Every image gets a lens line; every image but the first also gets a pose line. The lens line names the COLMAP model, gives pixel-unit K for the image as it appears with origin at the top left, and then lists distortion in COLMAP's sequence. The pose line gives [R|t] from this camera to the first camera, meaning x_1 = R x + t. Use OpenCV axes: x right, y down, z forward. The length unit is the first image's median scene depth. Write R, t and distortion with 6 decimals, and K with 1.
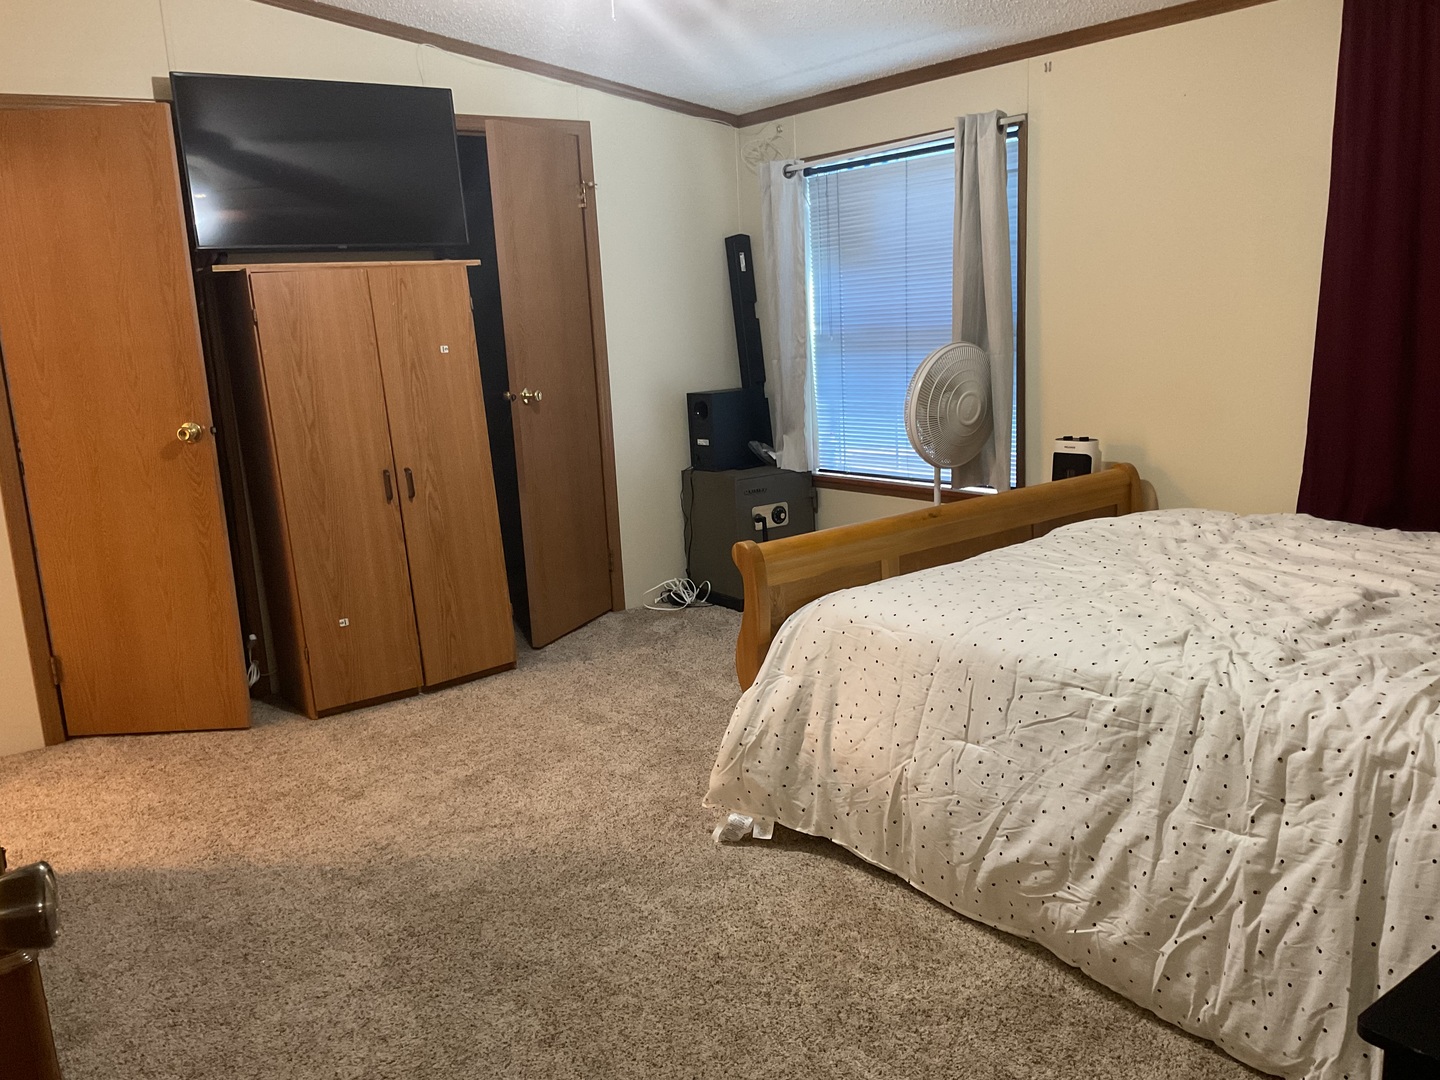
lens RADIAL K [[1196.7, 0, 719.8], [0, 1196.7, 544.1], [0, 0, 1]] dist [0.012243, -0.050195]
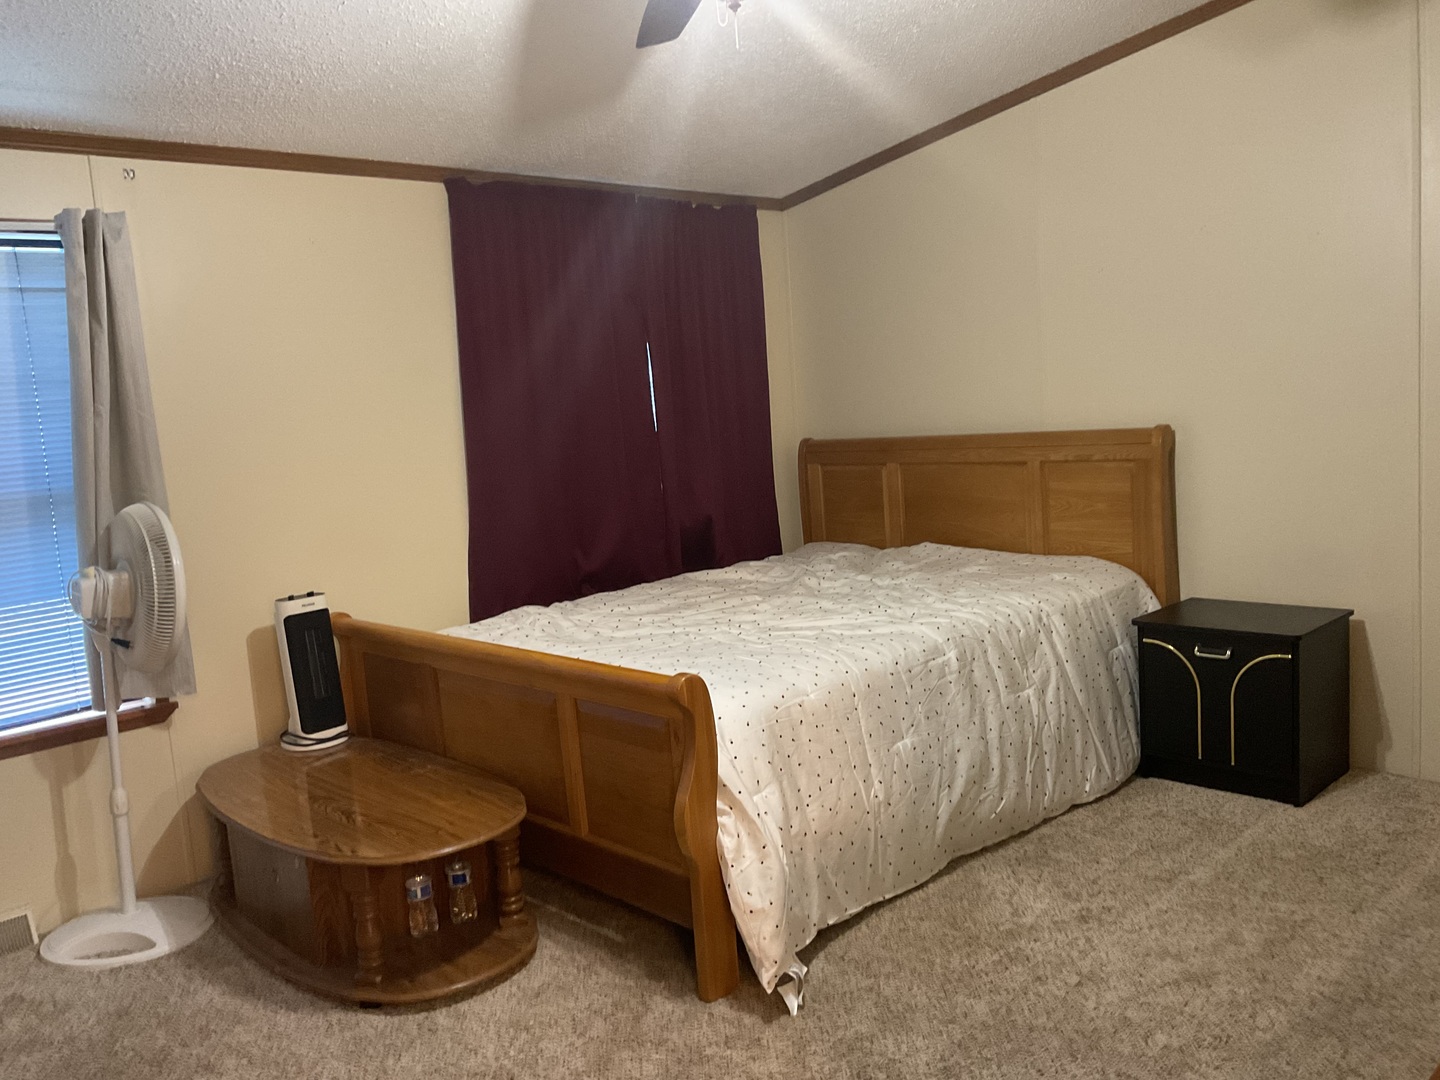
lens RADIAL K [[1196.7, 0, 718.5], [0, 1196.7, 534.4], [0, 0, 1]] dist [0.012243, -0.050195]
pose [[-0.127412, -0.048858, 0.990646, -1.020857], [0.273710, 0.958271, 0.082465, -0.199274], [-0.953336, 0.281657, -0.108722, 1.308200]]
